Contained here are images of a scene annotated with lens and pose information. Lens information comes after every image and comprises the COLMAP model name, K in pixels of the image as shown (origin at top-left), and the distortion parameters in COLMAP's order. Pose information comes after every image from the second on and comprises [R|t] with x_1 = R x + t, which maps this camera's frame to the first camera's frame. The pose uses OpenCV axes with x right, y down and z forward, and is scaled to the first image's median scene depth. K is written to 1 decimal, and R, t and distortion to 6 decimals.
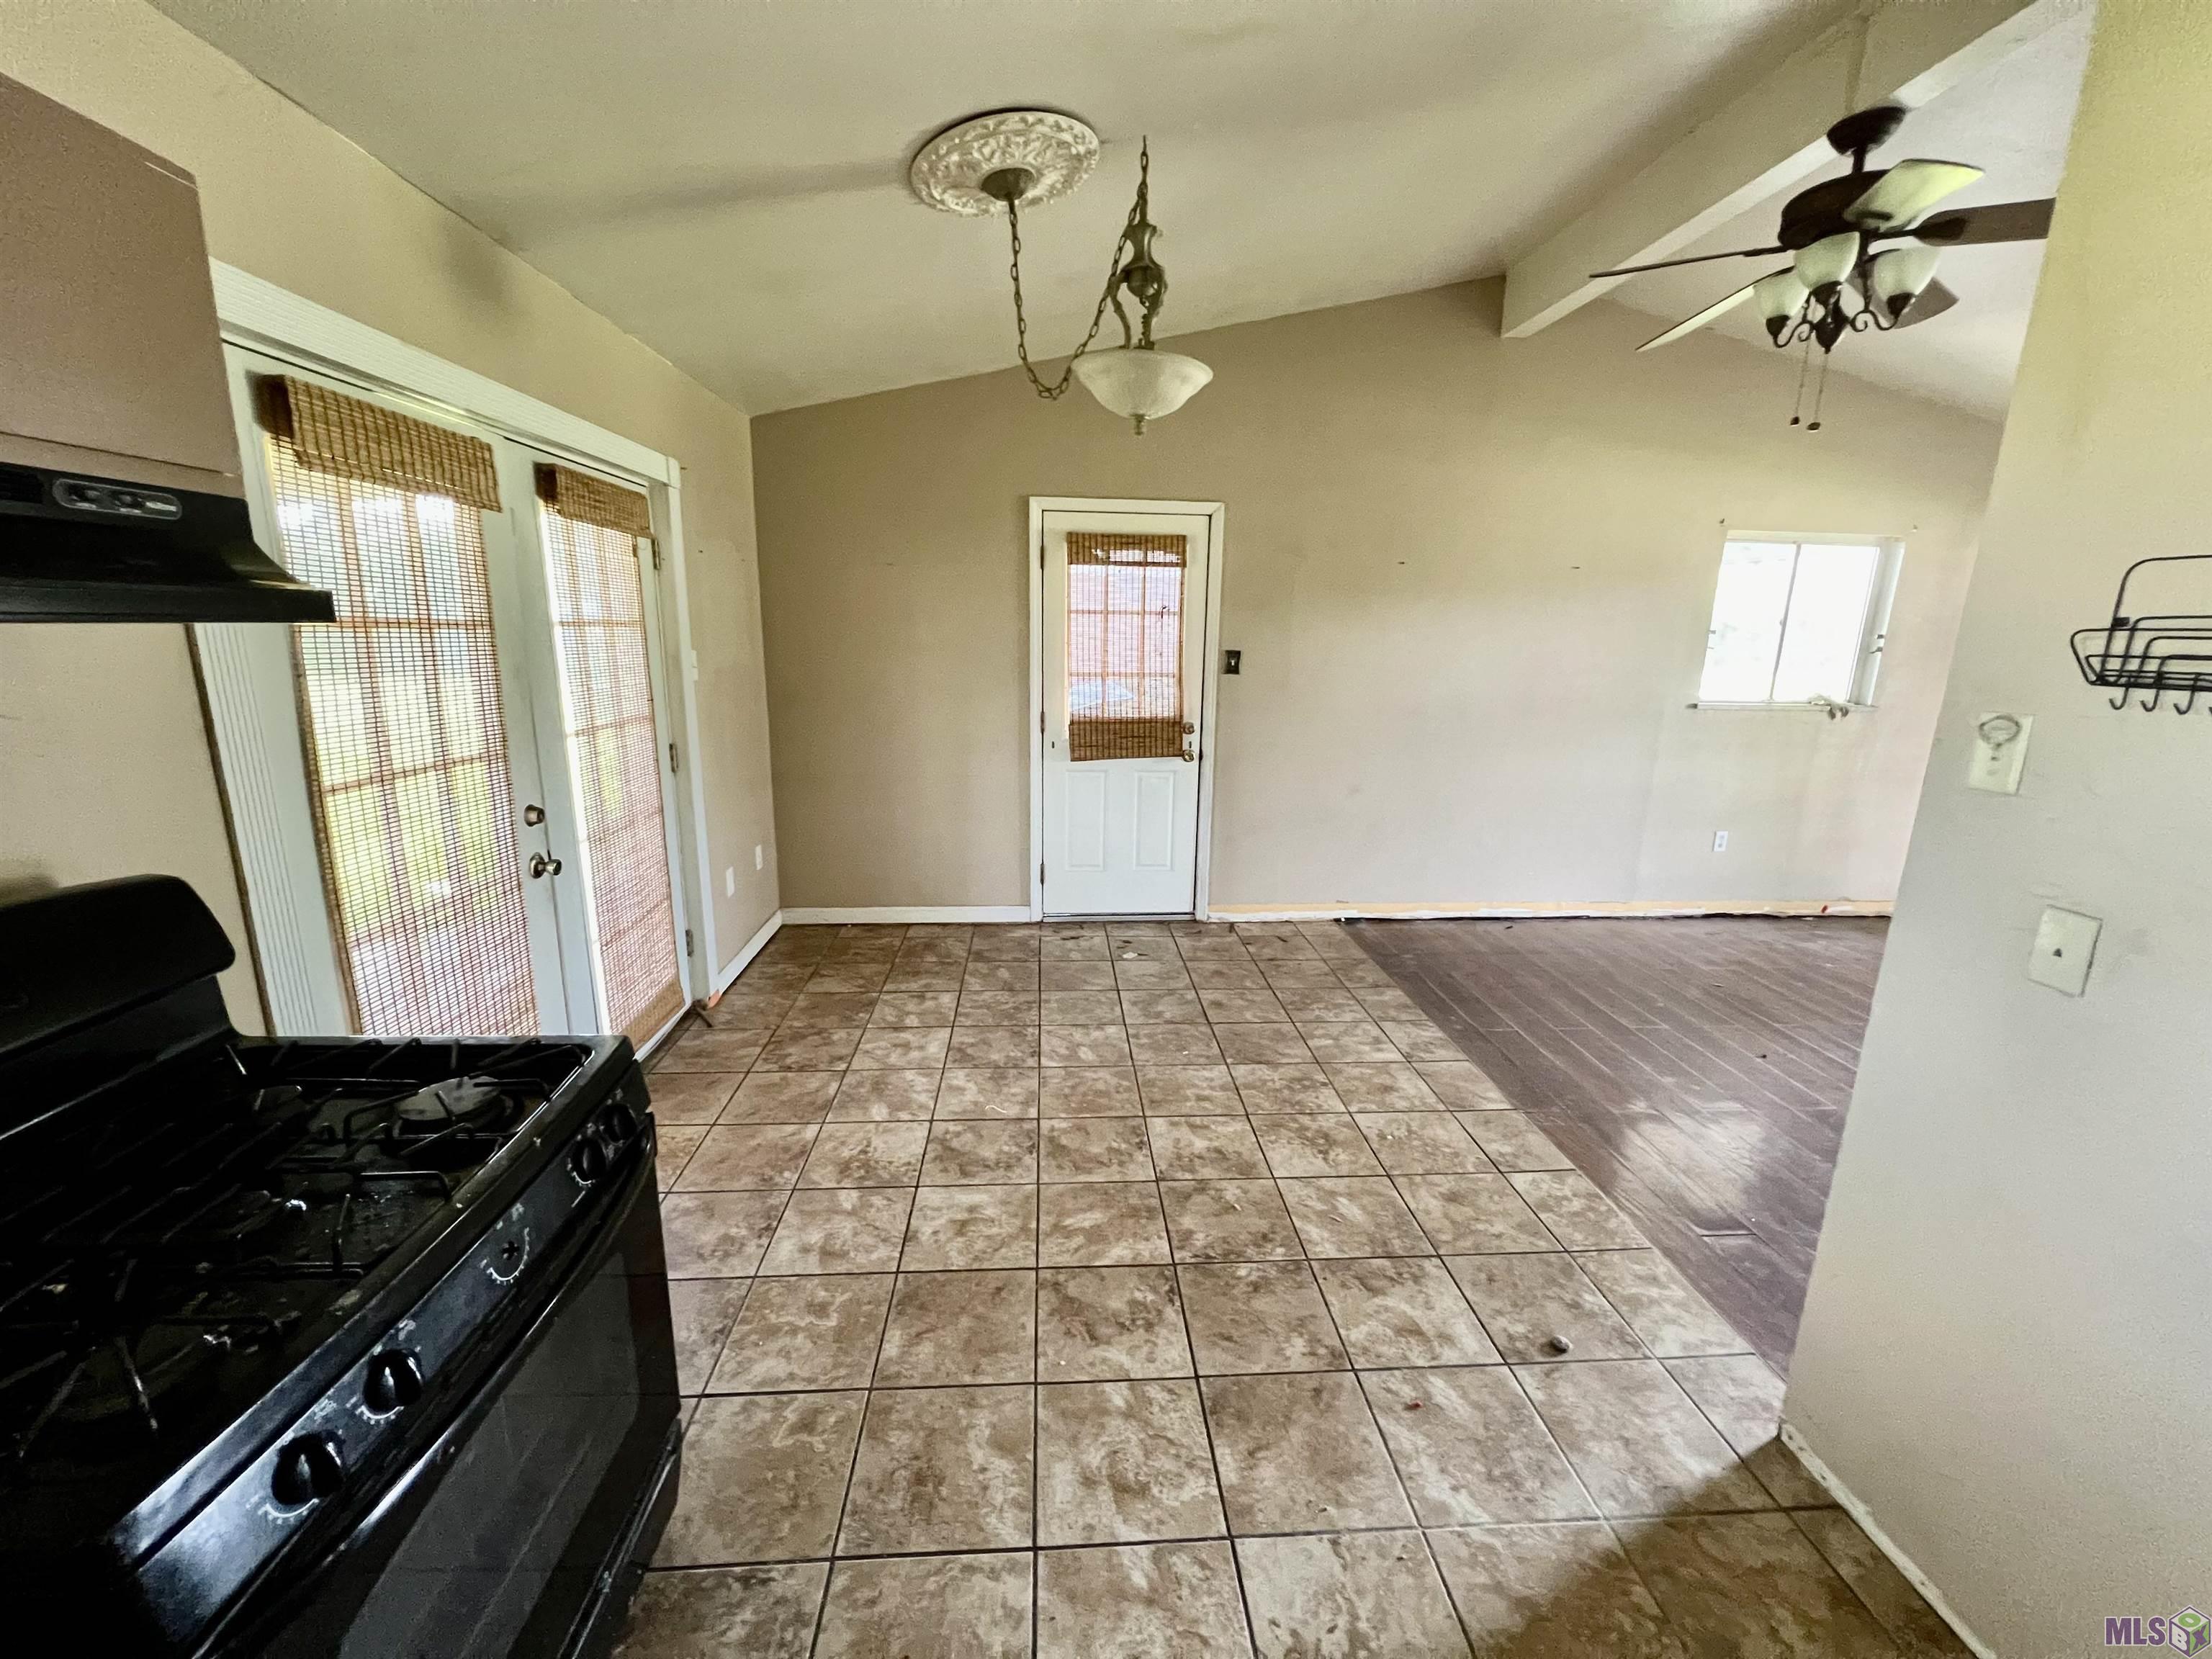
lens RADIAL K [[884.8, 0, 1099.6], [0, 884.8, 828.4], [0, 0, 1]] dist [-0.002280, 0.000572]
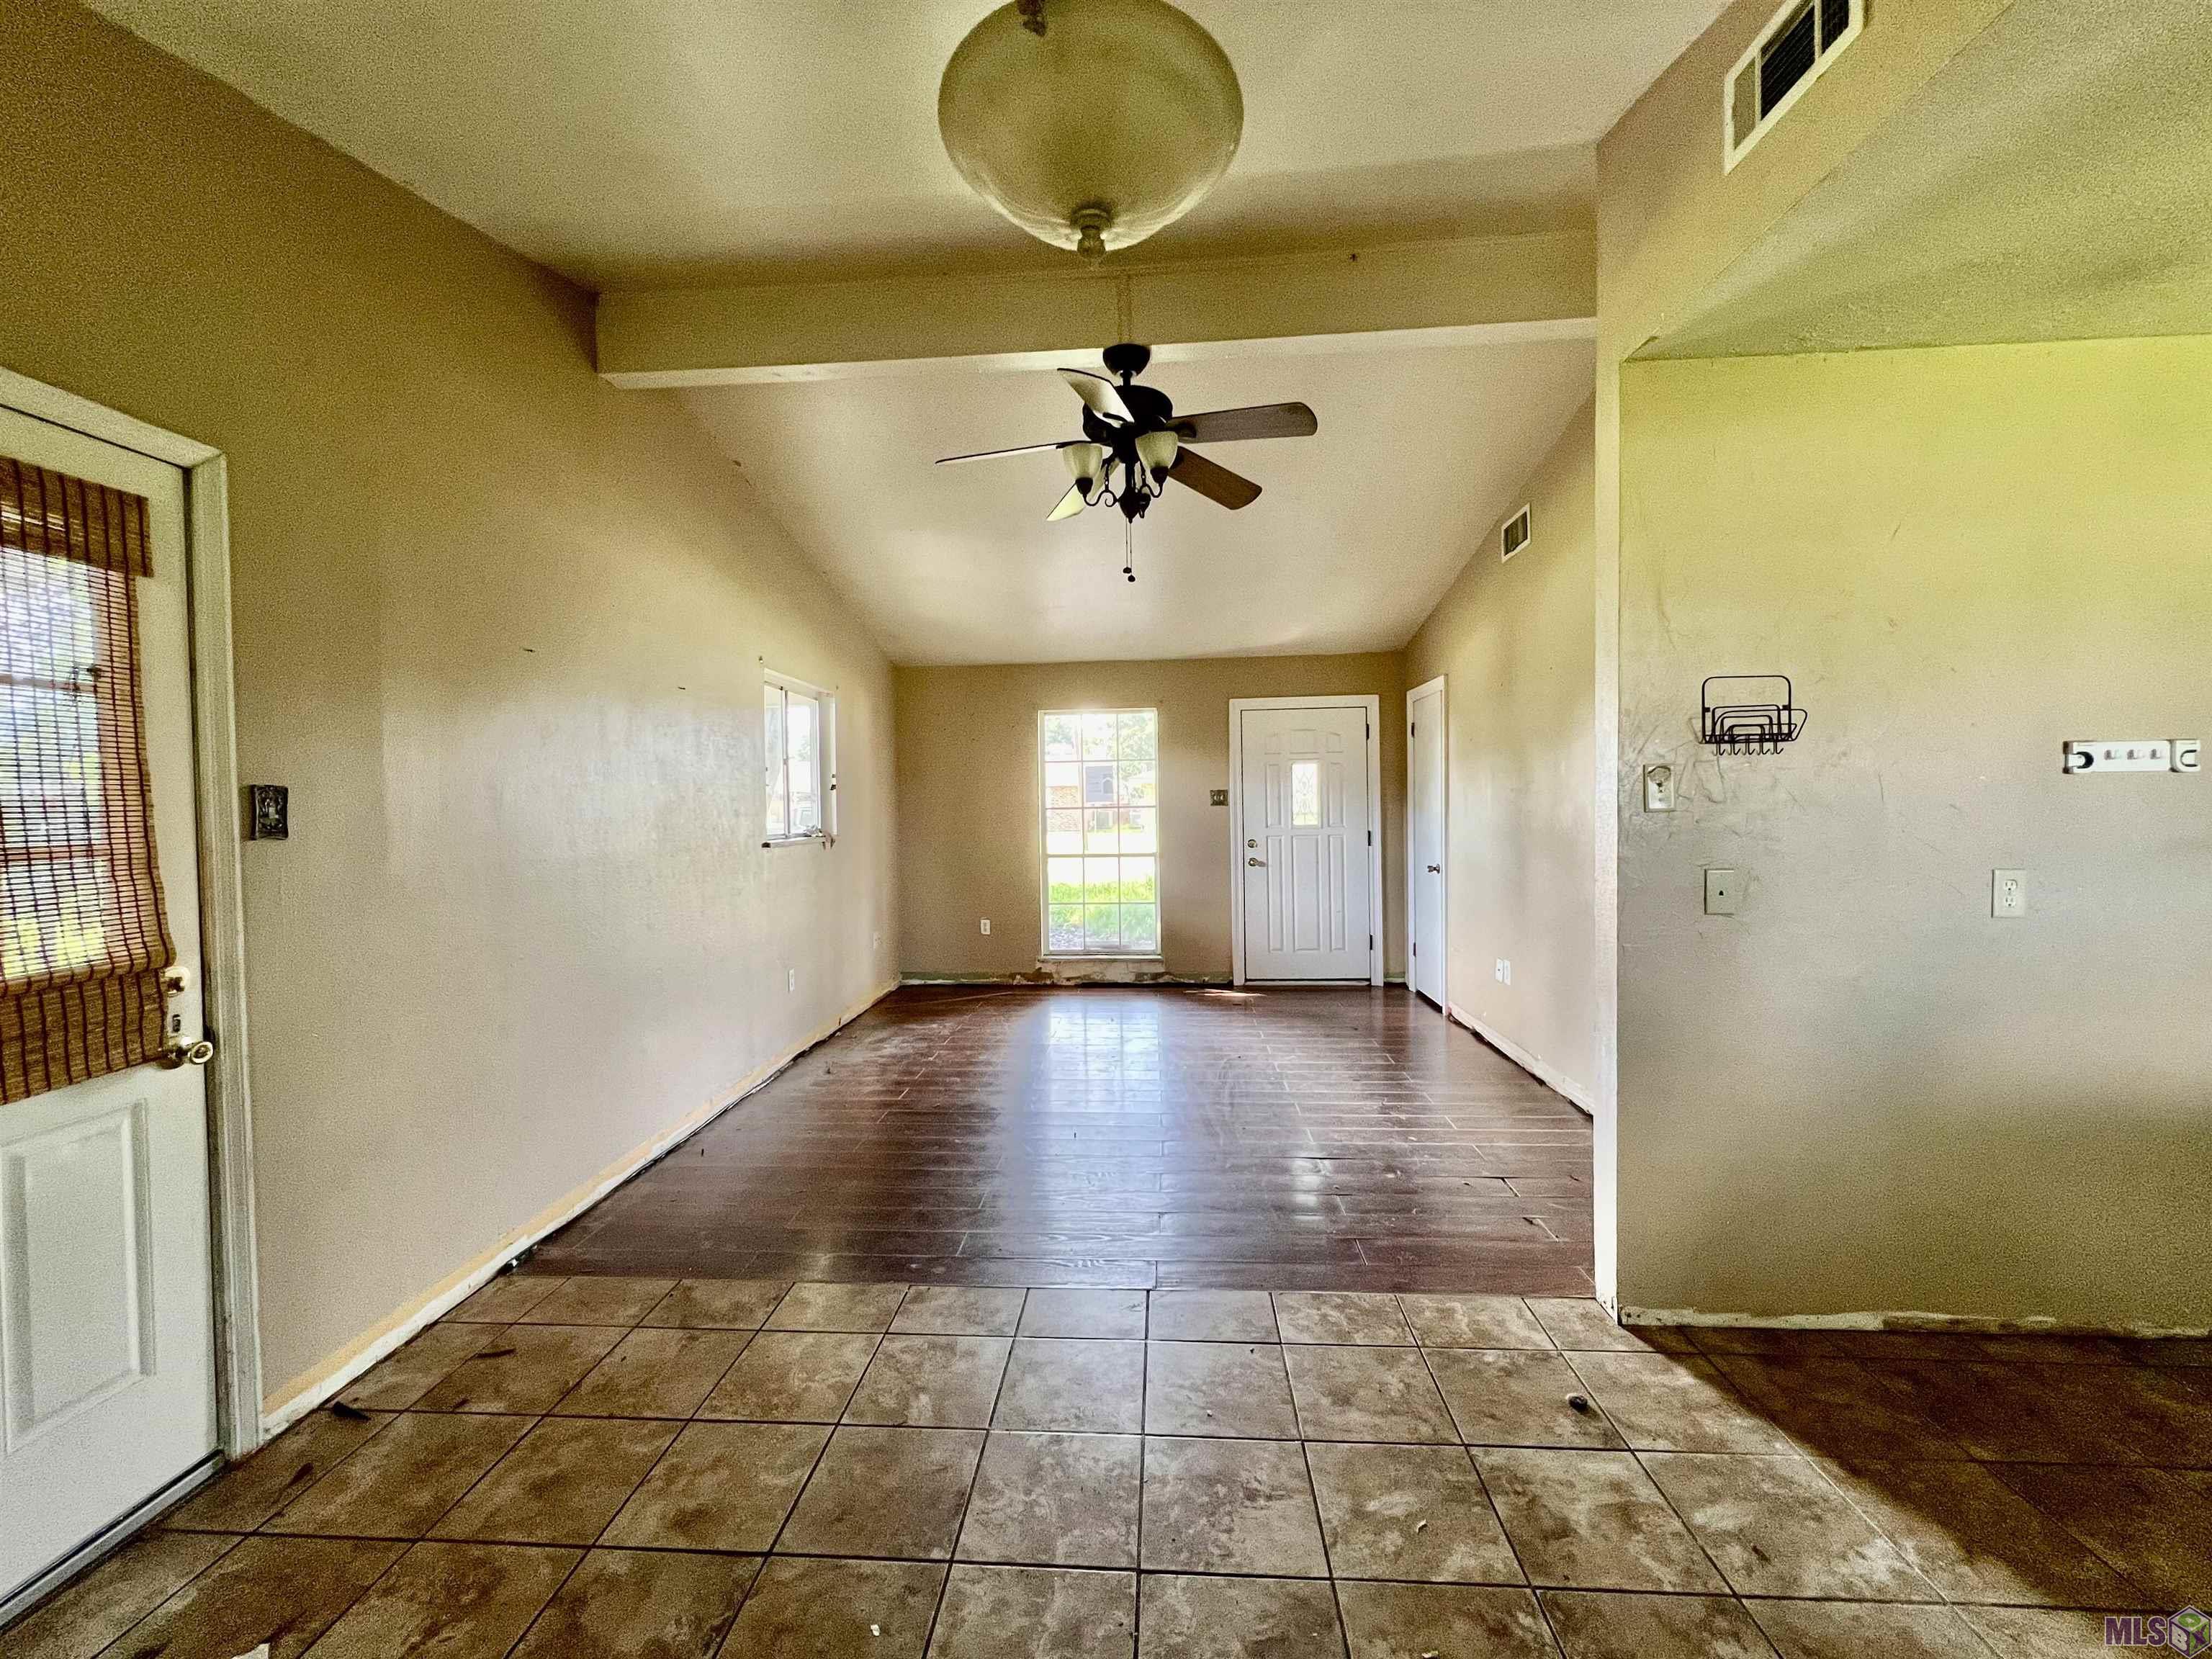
lens RADIAL K [[884.8, 0, 1104.6], [0, 884.8, 825.8], [0, 0, 1]] dist [-0.002280, 0.000572]
pose [[0.130381, -0.043928, 0.990490, -0.403789], [0.240695, 0.970534, 0.011360, -0.151962], [-0.961804, 0.236925, 0.137113, 0.950980]]
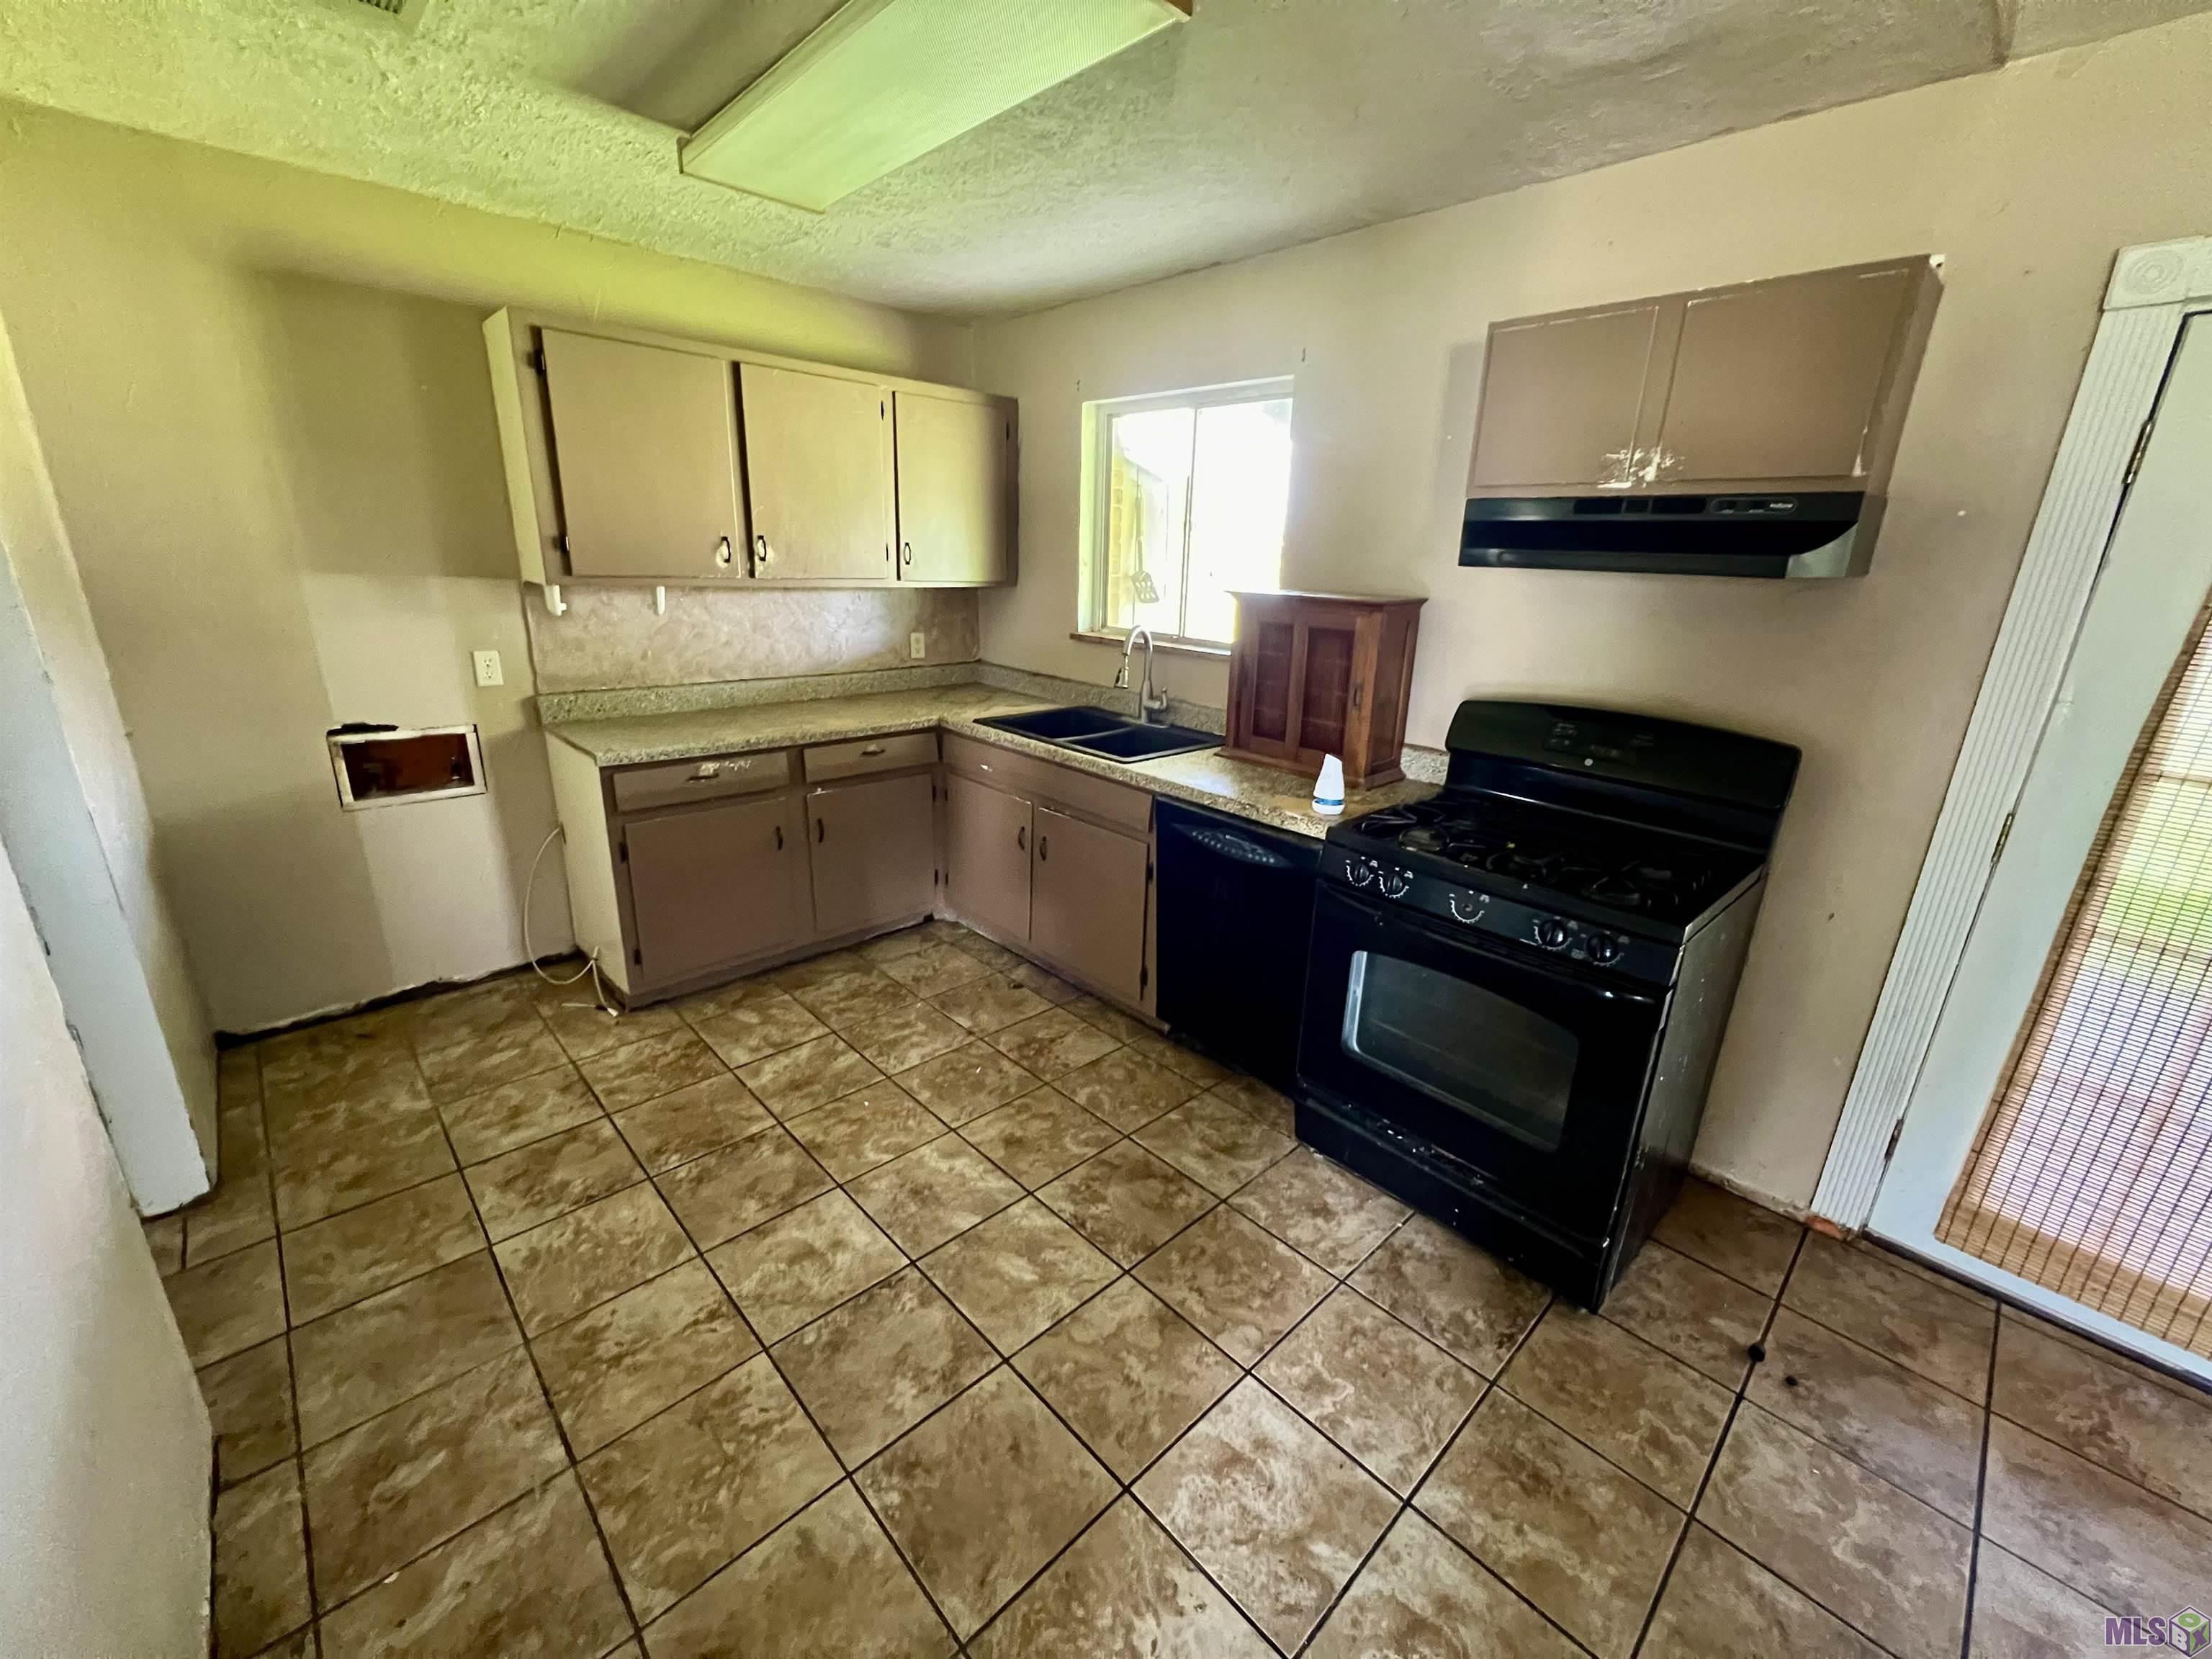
lens RADIAL K [[884.8, 0, 1106.0], [0, 884.8, 822.1], [0, 0, 1]] dist [-0.002280, 0.000572]
pose [[-0.765368, 0.149770, -0.625923, 0.416323], [-0.187404, 0.878541, 0.439370, -0.140856], [0.615704, 0.453581, -0.644340, 0.648467]]
